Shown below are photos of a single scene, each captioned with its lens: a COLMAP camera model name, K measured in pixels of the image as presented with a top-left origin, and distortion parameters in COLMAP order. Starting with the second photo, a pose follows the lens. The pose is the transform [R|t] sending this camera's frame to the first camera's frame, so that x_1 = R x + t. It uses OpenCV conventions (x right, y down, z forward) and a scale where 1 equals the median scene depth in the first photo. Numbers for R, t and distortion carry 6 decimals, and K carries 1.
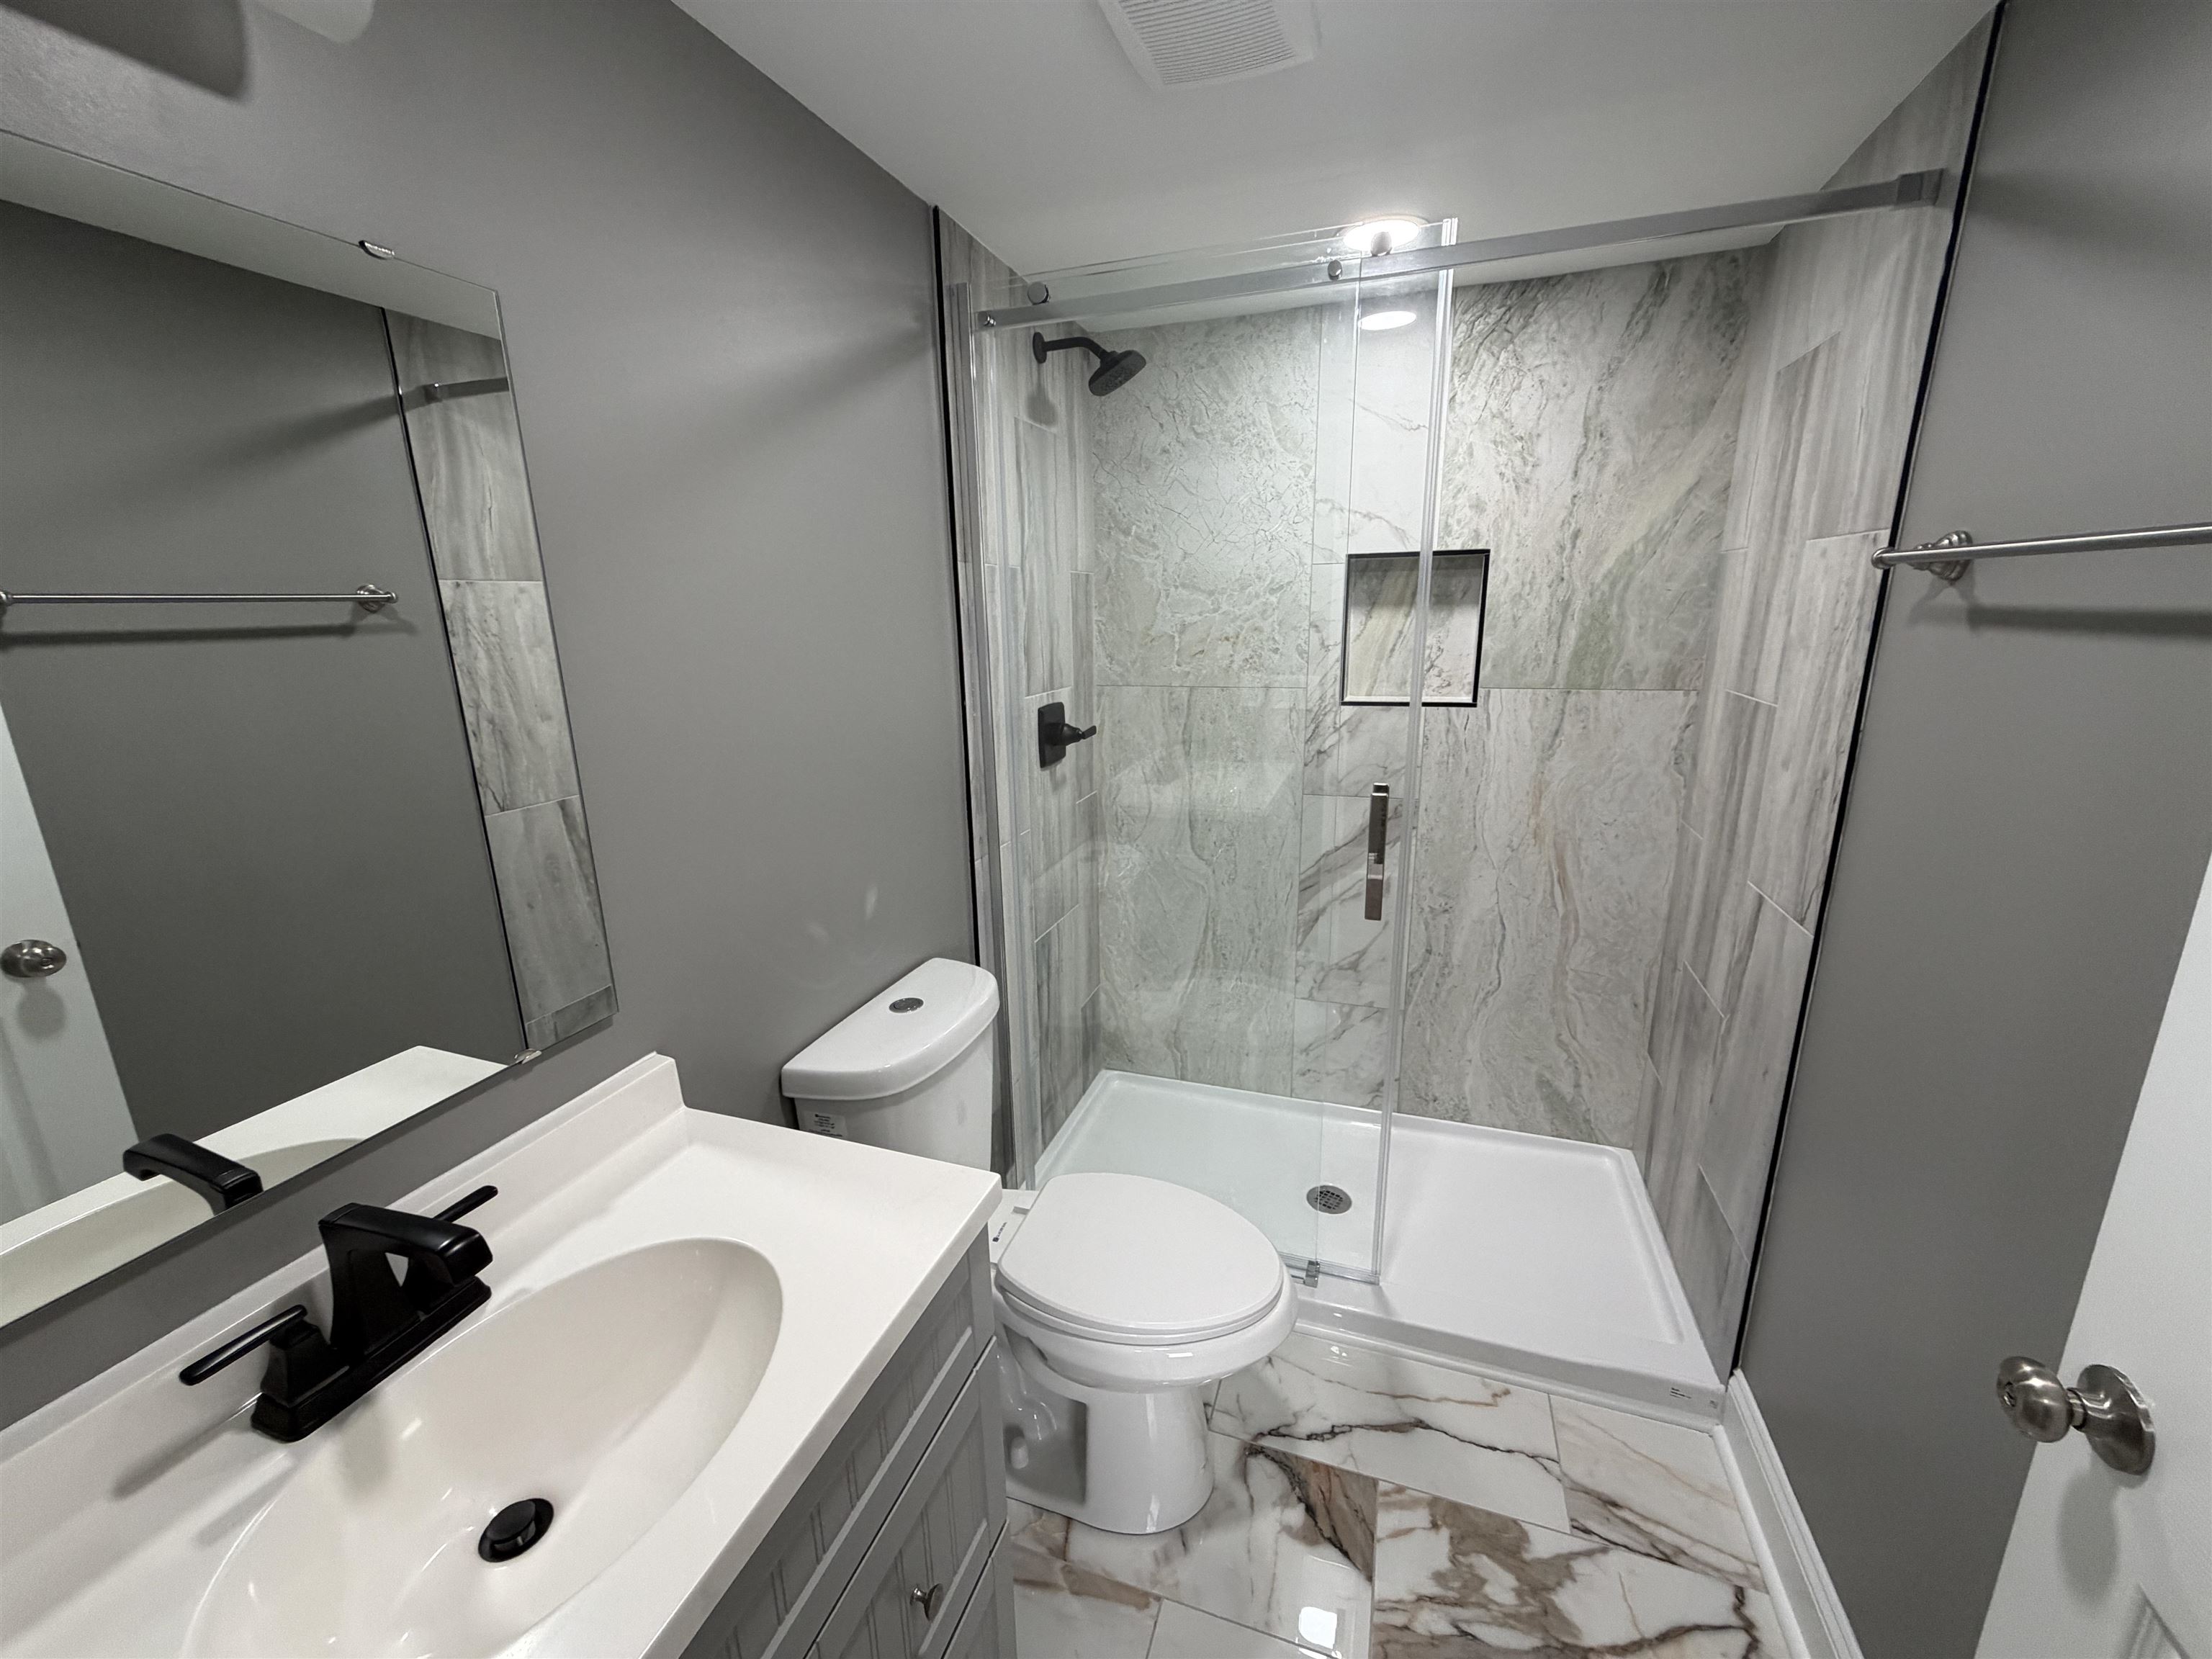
lens RADIAL K [[883.3, 0, 1095.7], [0, 883.3, 835.1], [0, 0, 1]] dist [0.001565, -0.000031]
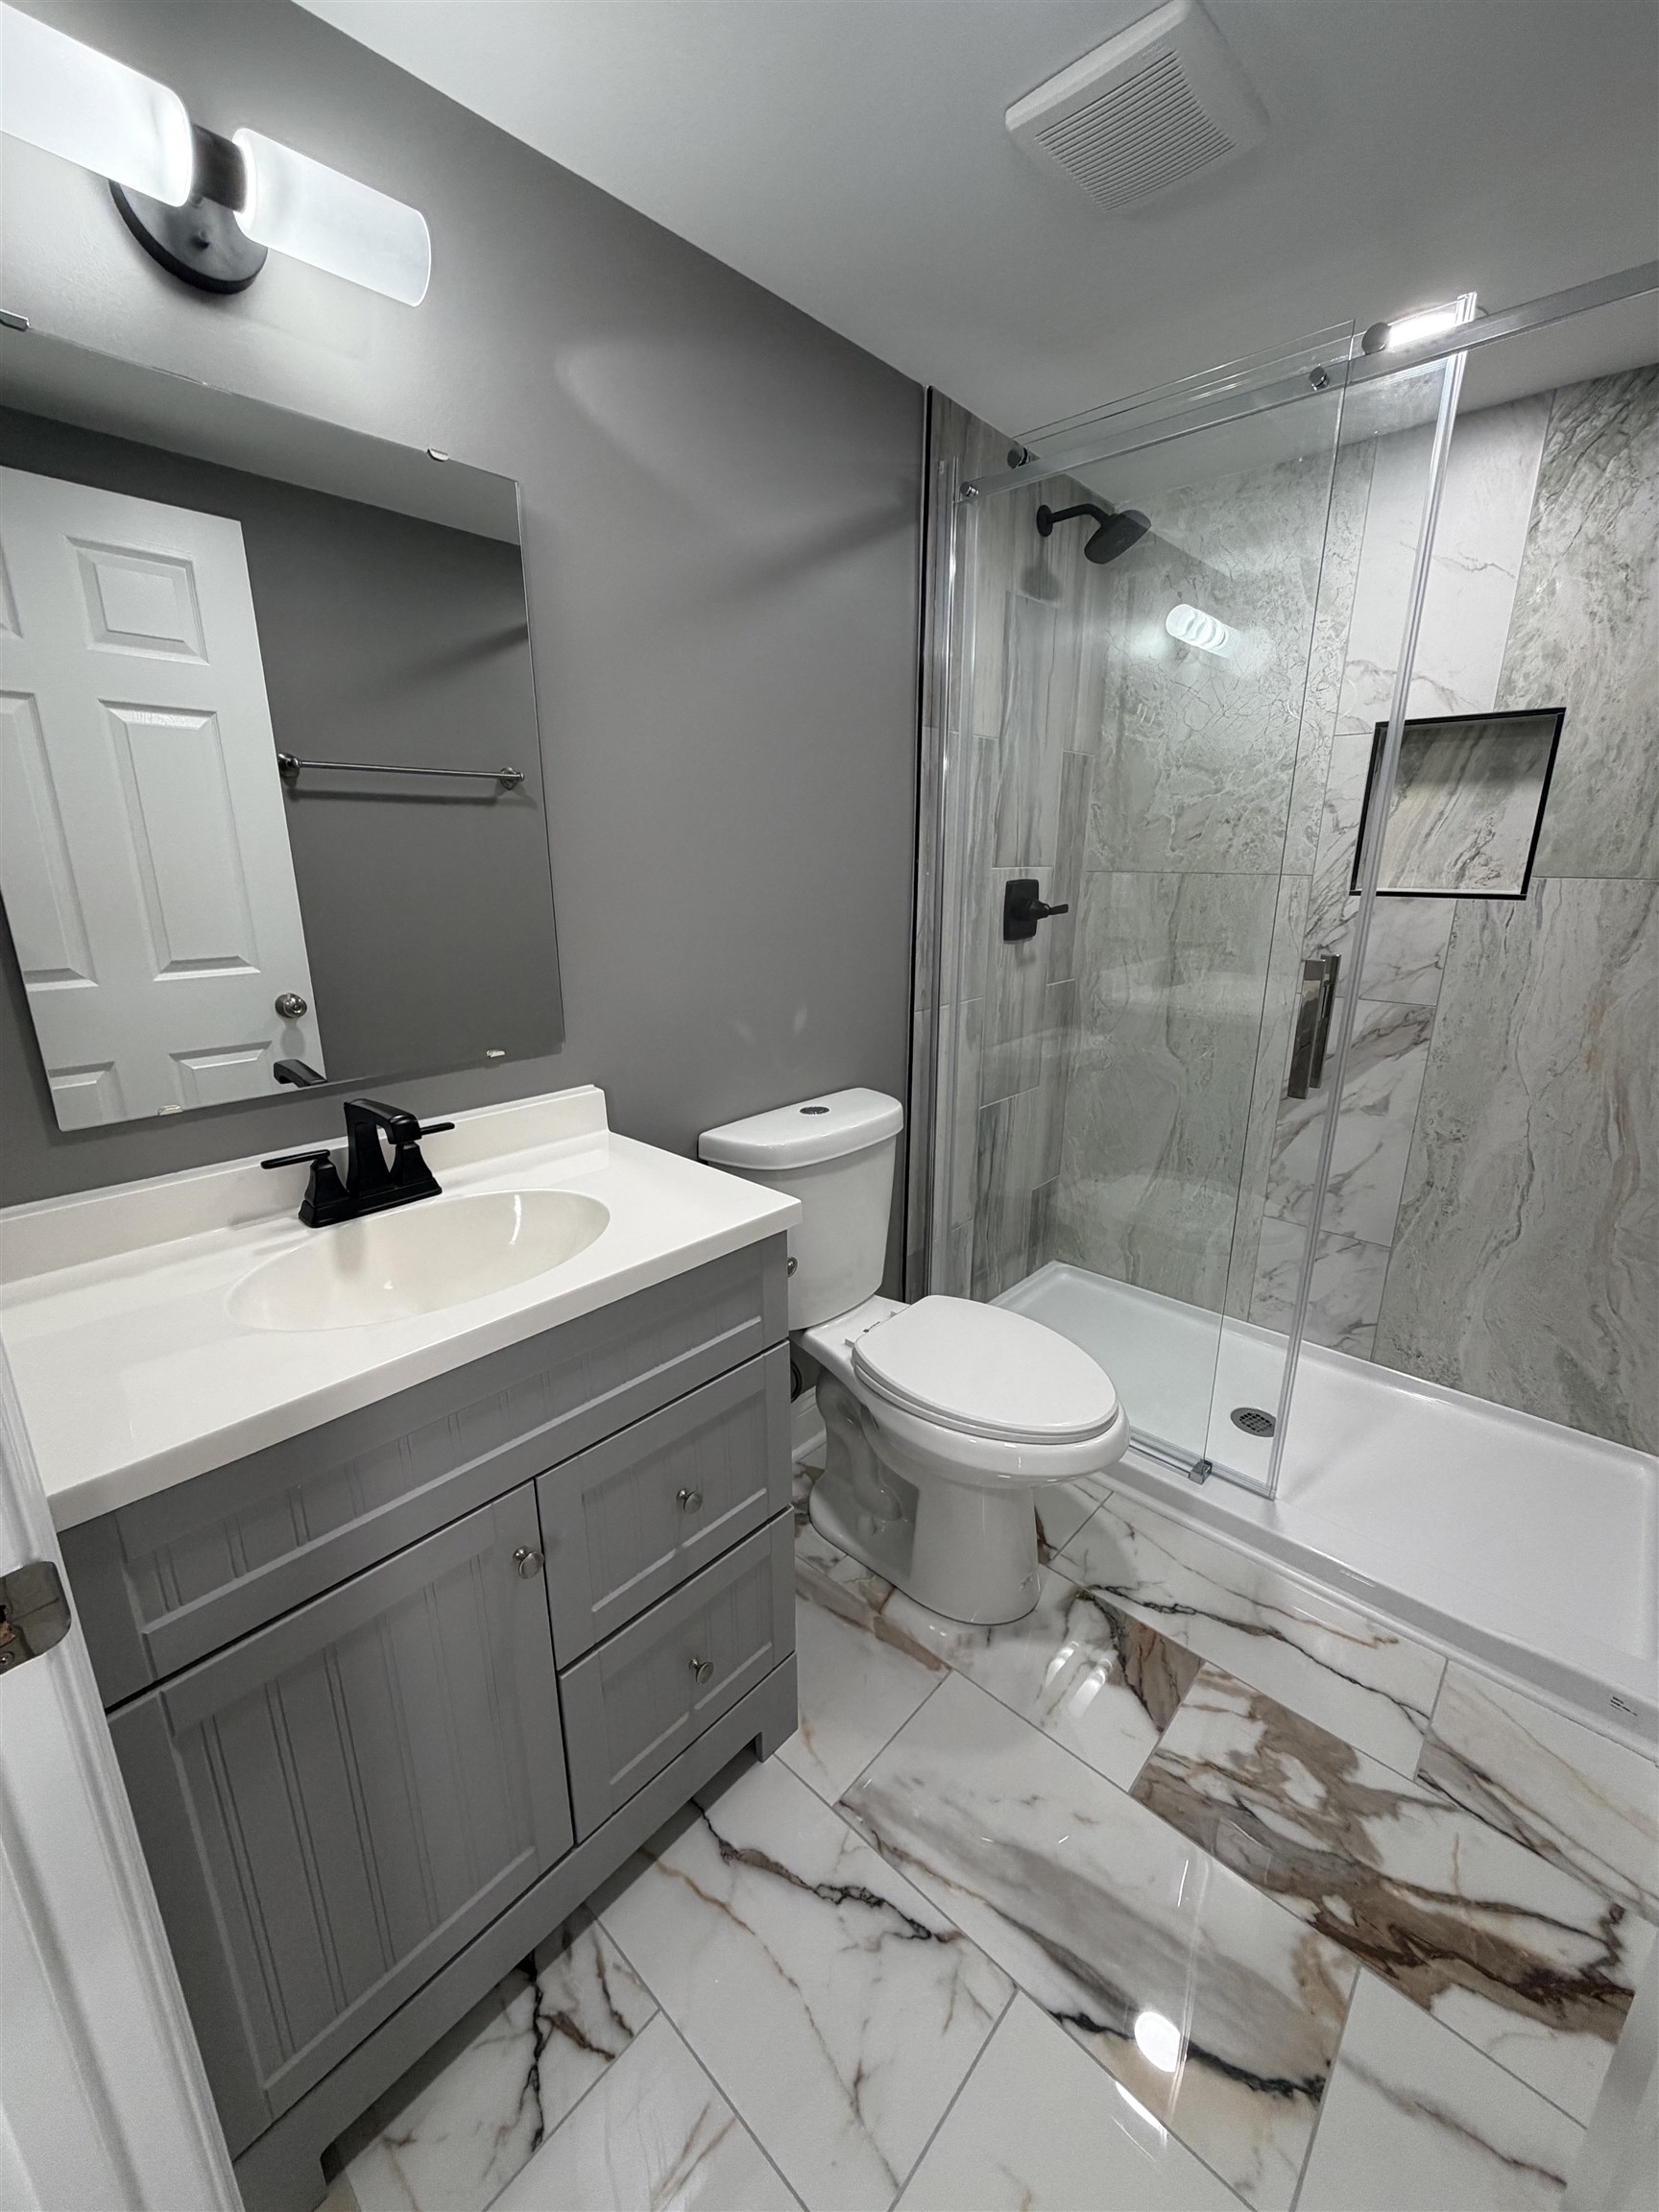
lens RADIAL K [[883.3, 0, 829.5], [0, 883.3, 1106.0], [0, 0, 1]] dist [0.001565, -0.000031]
pose [[0.920093, 0.127976, -0.370204, 0.161499], [-0.116611, 0.991761, 0.053022, 0.087422], [0.373939, -0.005616, 0.927436, -0.040490]]
